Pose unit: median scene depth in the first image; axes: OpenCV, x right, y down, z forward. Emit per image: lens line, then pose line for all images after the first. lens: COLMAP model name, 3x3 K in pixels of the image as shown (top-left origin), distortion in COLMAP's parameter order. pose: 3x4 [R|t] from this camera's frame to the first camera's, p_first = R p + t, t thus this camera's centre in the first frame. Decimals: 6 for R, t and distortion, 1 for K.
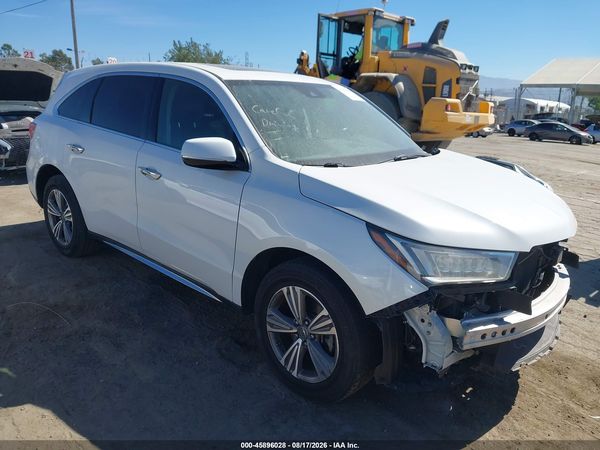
lens RADIAL K [[479.6, 0, 300.0], [0, 479.6, 225.0], [0, 0, 1]] dist [0.091764, -0.079142]
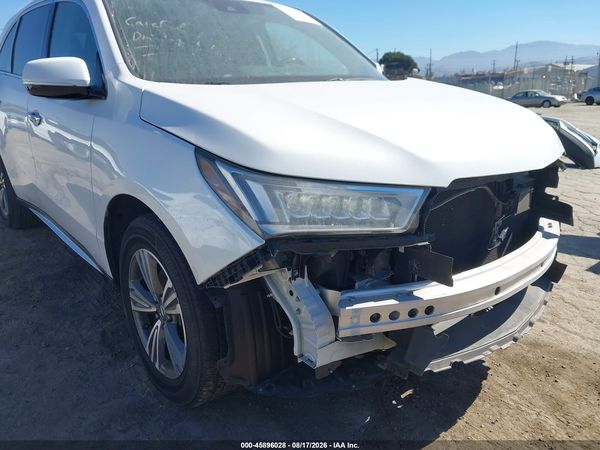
lens RADIAL K [[477.2, 0, 302.9], [0, 477.2, 232.8], [0, 0, 1]] dist [0.077639, -0.067051]
pose [[0.989932, -0.007538, -0.141342, 0.327043], [0.013205, 0.999144, 0.039205, 0.076903], [0.140926, -0.040677, 0.989184, 0.309399]]
